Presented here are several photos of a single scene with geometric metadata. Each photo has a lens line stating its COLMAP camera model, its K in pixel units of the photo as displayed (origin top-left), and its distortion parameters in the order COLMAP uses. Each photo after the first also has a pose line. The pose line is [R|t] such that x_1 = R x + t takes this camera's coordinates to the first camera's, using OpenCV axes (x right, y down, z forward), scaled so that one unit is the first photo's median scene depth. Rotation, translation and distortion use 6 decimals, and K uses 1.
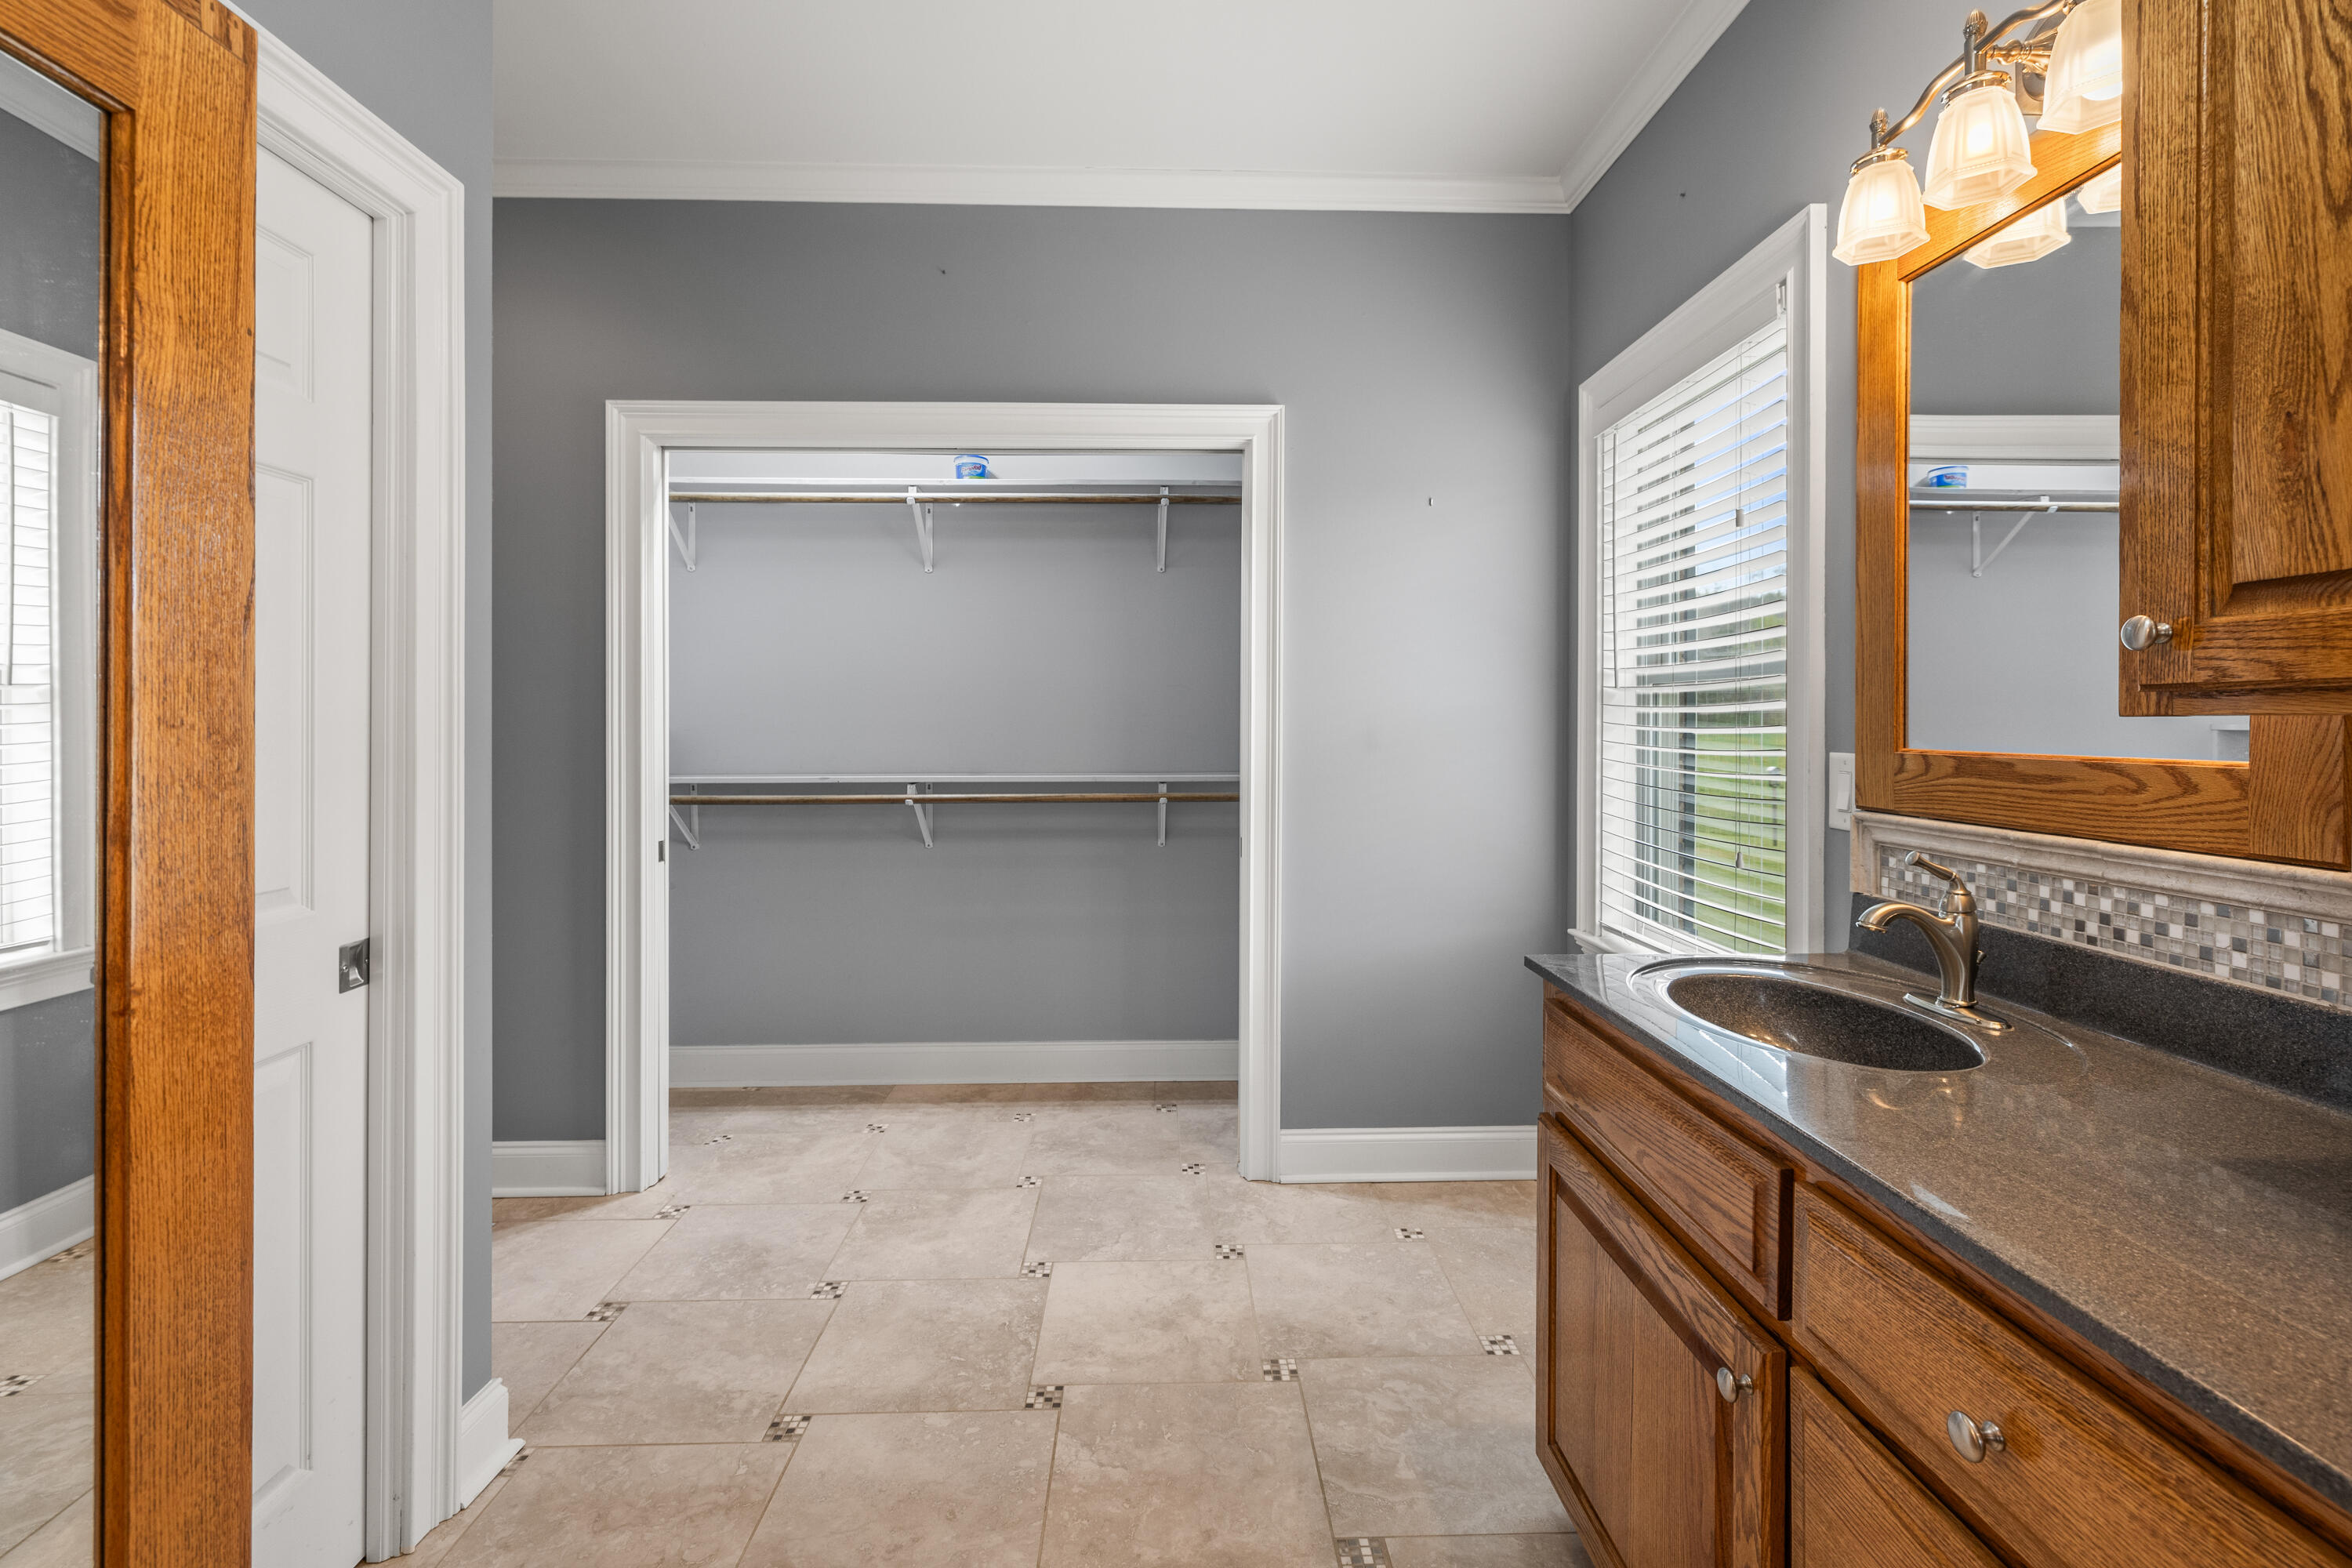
lens RADIAL K [[1012.7, 0, 1179.5], [0, 1012.7, 723.5], [0, 0, 1]] dist [0.000386, 0.000111]
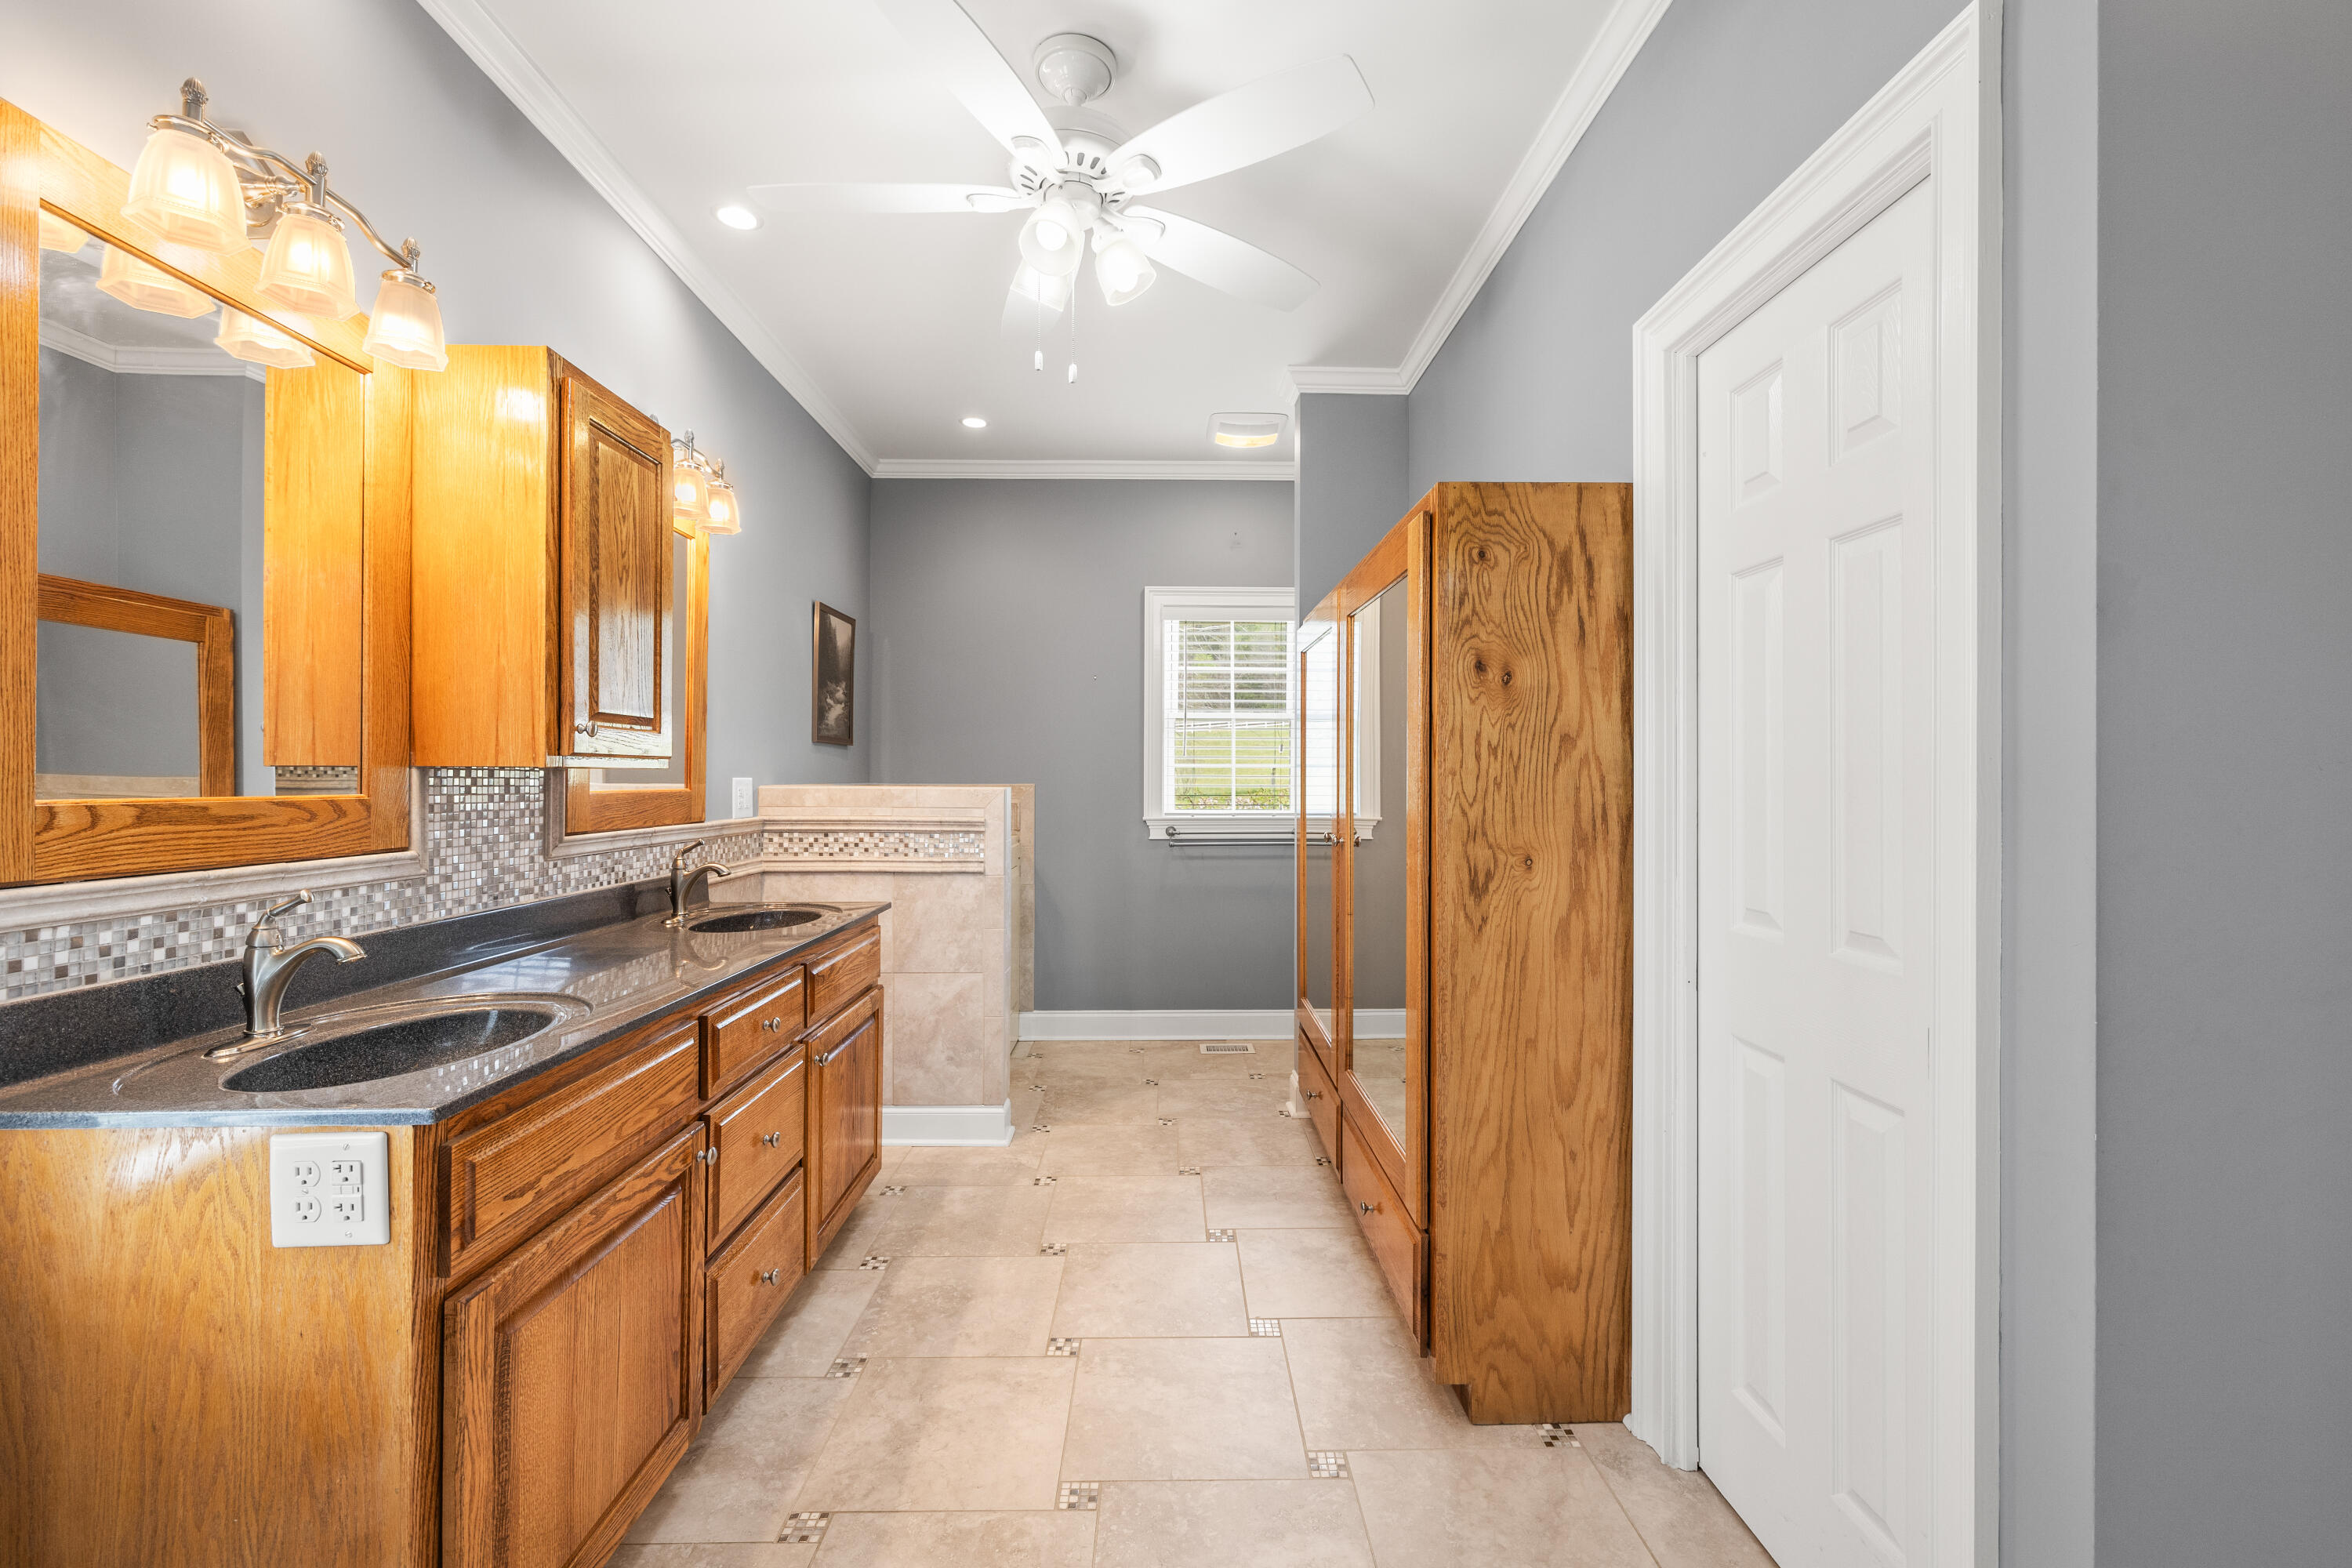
lens RADIAL K [[998.9, 0, 1188.6], [0, 998.9, 786.1], [0, 0, 1]] dist [0.000977, 0.000475]
pose [[-0.999991, -0.003179, 0.002722, -0.213515], [-0.003153, 0.999949, 0.009594, 0.004473], [-0.002752, 0.009585, -0.999950, 2.131378]]
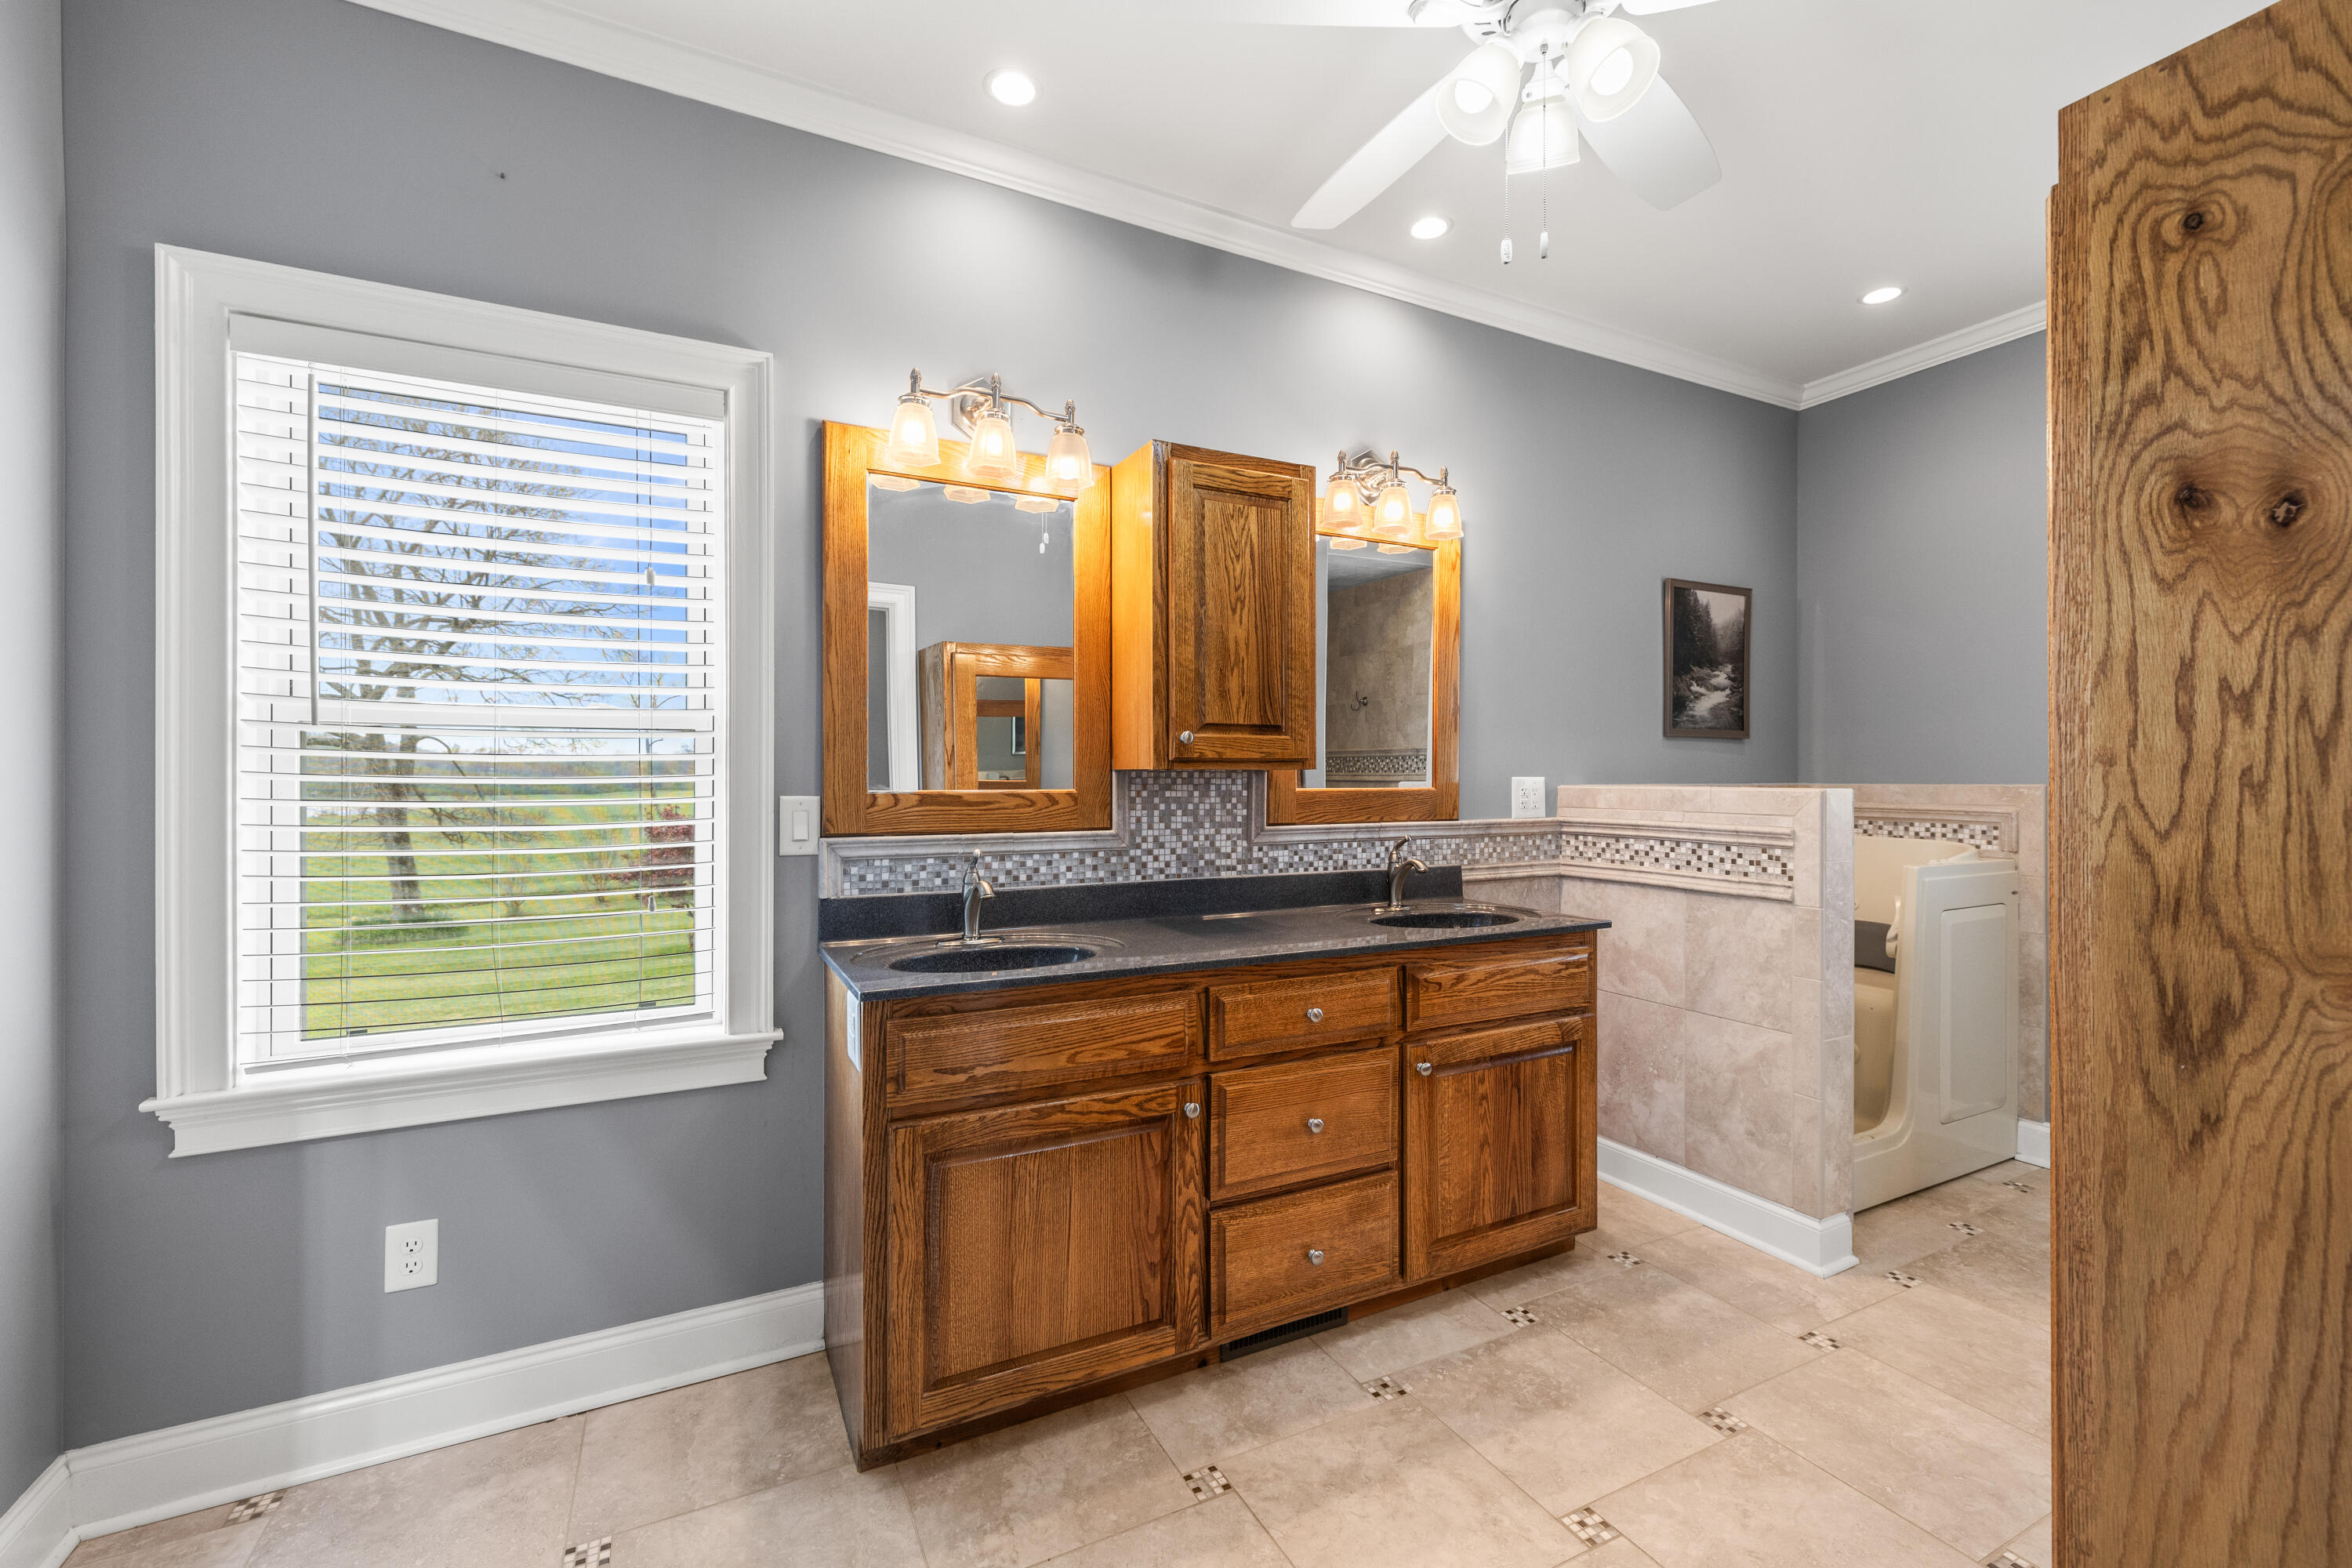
lens RADIAL K [[998.9, 0, 1188.6], [0, 998.9, 786.1], [0, 0, 1]] dist [0.000977, 0.000475]
pose [[-0.424892, -0.007576, 0.905212, -0.950015], [0.002950, 0.999948, 0.009753, 0.006915], [-0.905239, 0.006814, -0.424848, 1.439874]]
